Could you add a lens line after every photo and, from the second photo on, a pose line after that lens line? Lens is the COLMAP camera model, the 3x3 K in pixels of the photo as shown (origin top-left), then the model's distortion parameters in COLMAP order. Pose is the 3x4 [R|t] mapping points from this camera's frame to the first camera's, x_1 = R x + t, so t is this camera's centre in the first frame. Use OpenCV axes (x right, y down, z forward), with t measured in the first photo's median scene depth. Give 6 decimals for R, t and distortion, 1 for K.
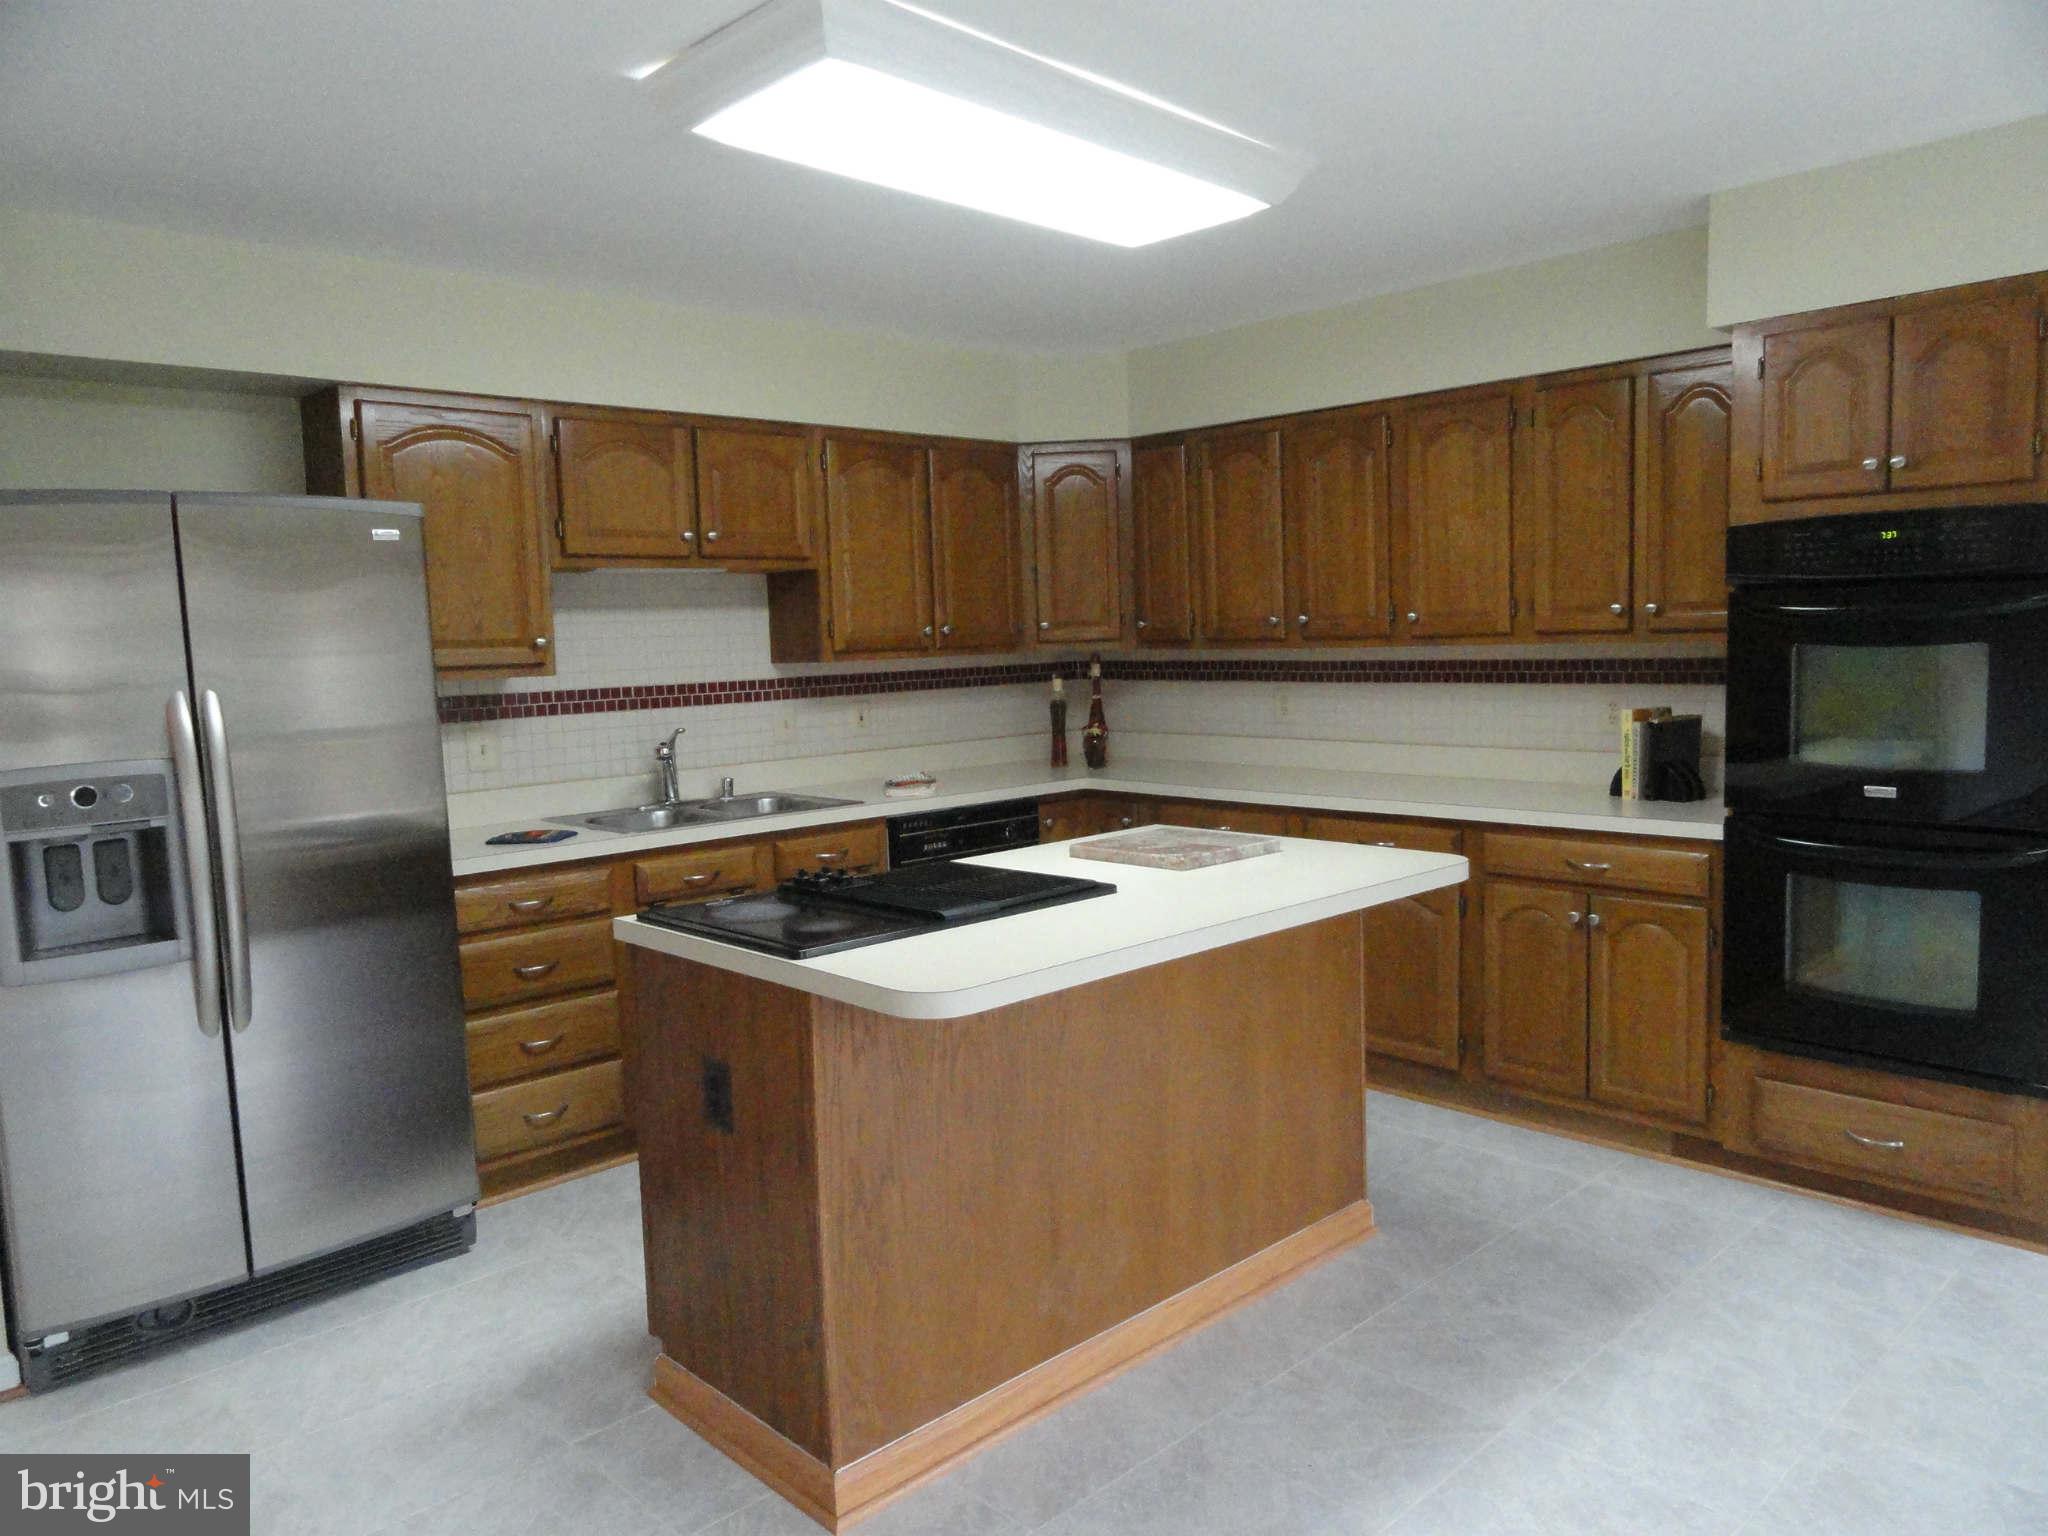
lens RADIAL K [[1433.5, 0, 1024.0], [0, 1433.5, 768.0], [0, 0, 1]] dist [-0.003412, -0.000457]
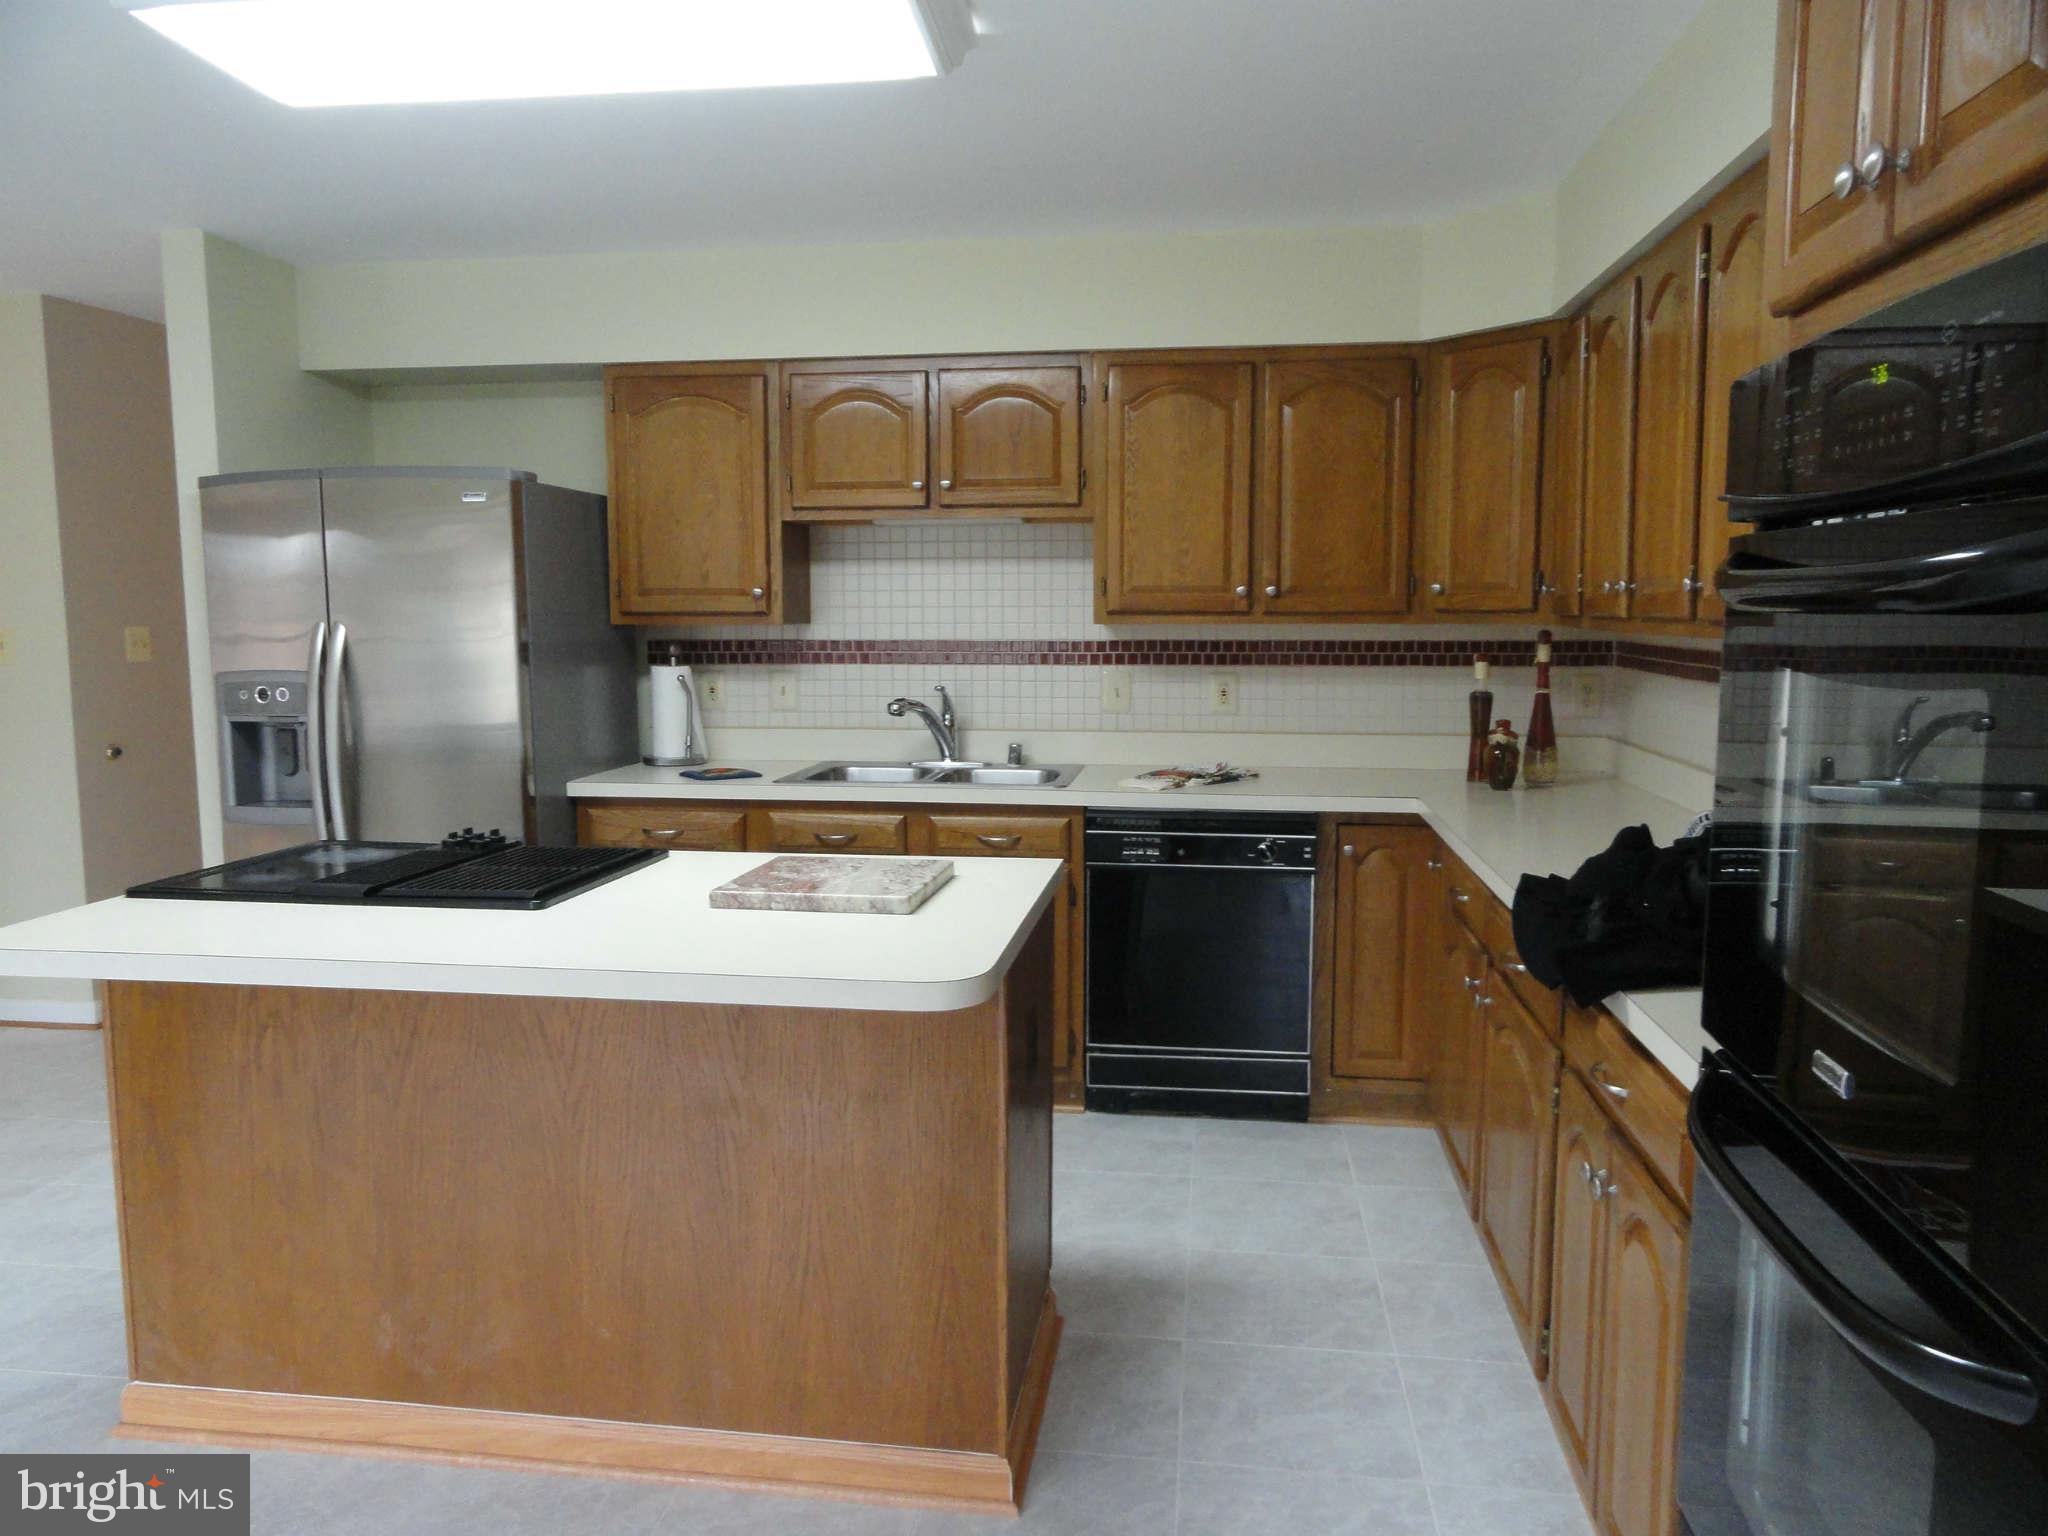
lens RADIAL K [[1458.5, 0, 1022.8], [0, 1458.5, 738.0], [0, 0, 1]] dist [-0.002055, 0.001109]
pose [[0.624352, 0.104248, -0.774156, 0.511719], [-0.093607, 0.993898, 0.058345, -0.050794], [0.775514, 0.036038, 0.630301, 0.392351]]
